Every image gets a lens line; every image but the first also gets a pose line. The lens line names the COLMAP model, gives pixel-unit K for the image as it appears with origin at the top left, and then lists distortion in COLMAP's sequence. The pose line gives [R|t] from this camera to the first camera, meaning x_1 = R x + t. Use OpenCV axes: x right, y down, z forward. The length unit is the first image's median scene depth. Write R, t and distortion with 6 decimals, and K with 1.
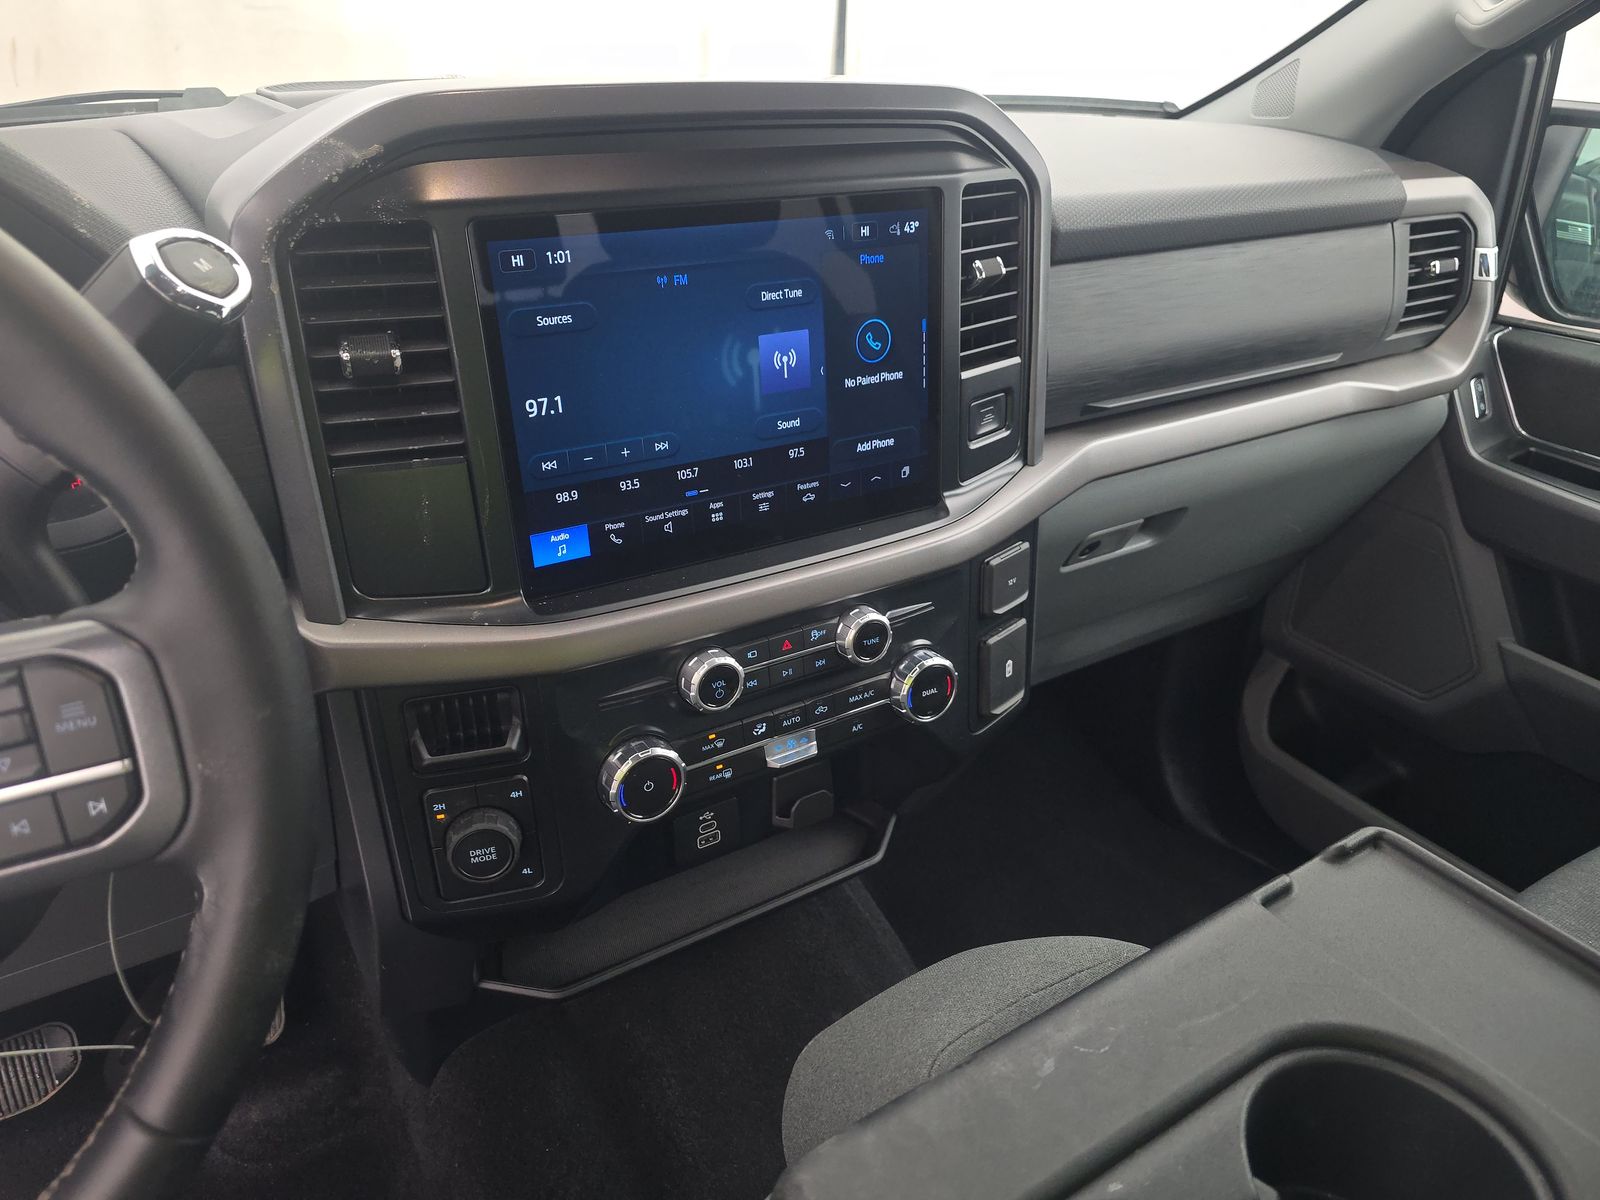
lens RADIAL K [[1049.9, 0, 800.0], [0, 1049.9, 600.0], [0, 0, 1]] dist [0.003029, -0.004937]
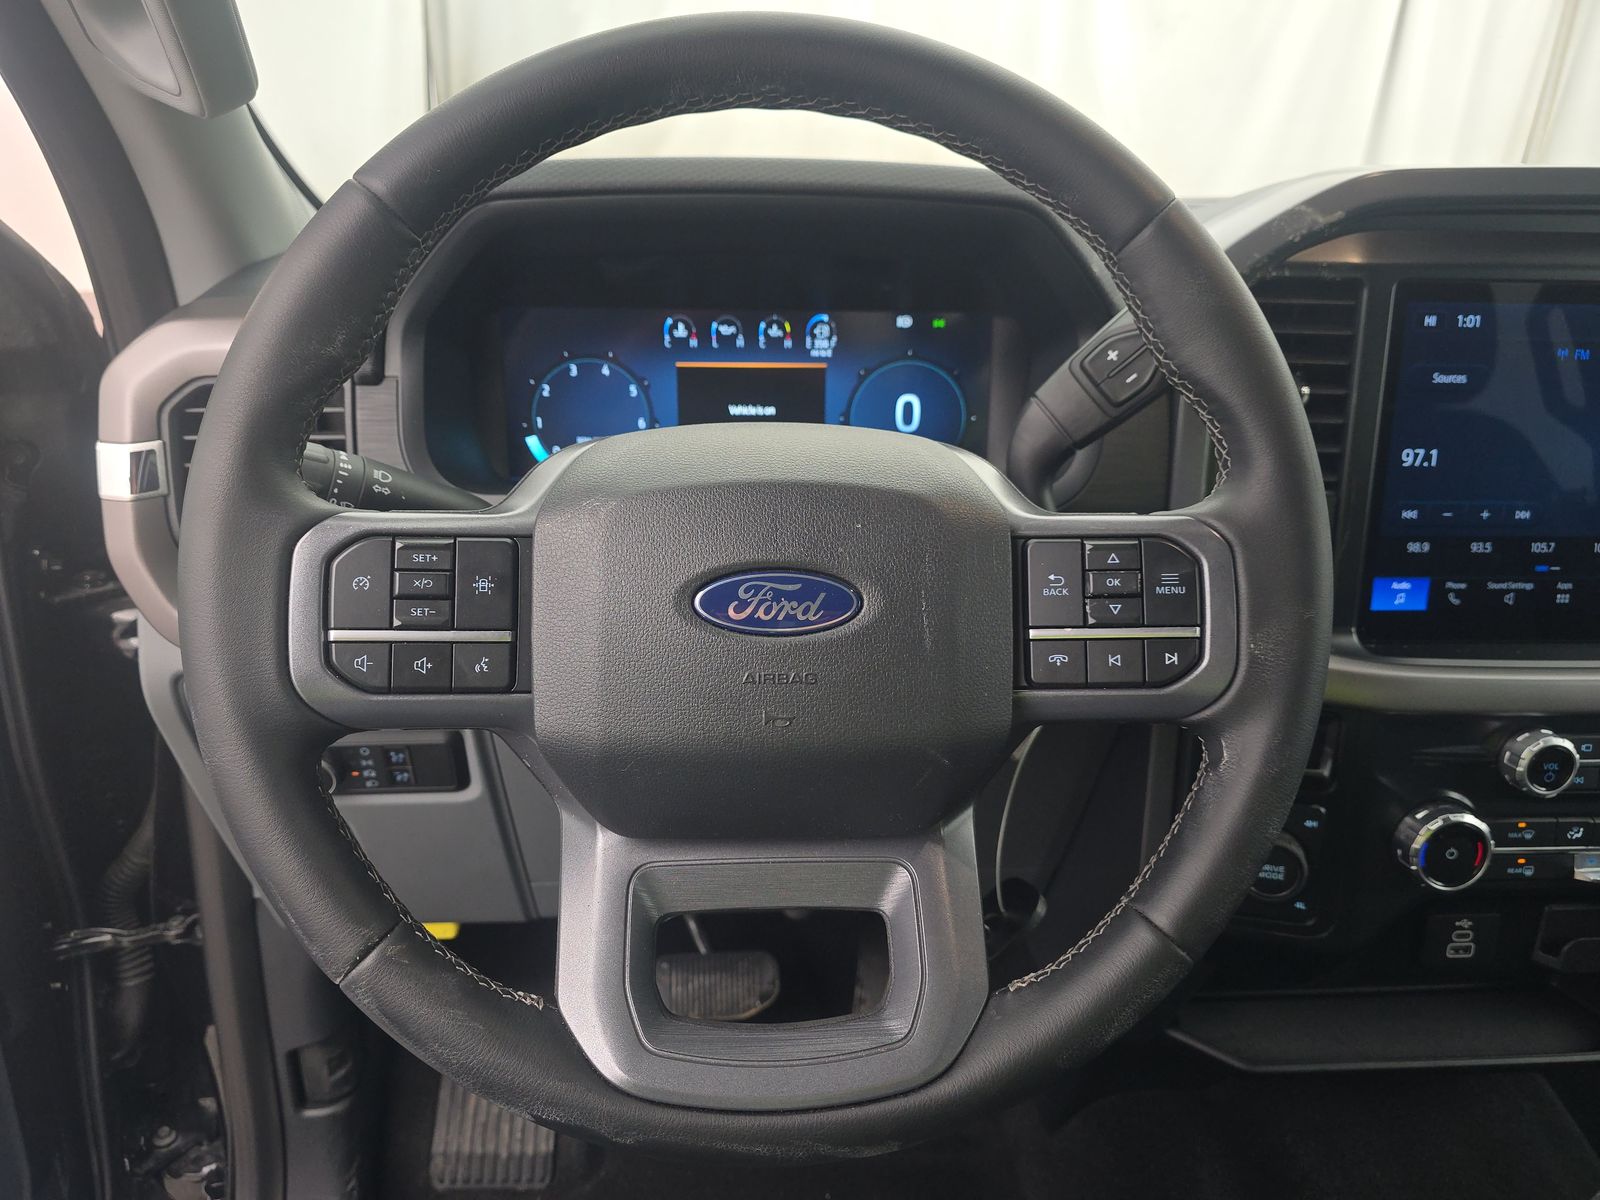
lens RADIAL K [[1049.9, 0, 800.0], [0, 1049.9, 600.0], [0, 0, 1]] dist [0.003029, -0.004937]
pose [[0.878997, 0.148426, -0.453139, -0.271591], [-0.222381, 0.968246, -0.114224, 0.198132], [0.421796, 0.201172, 0.884092, -0.153383]]
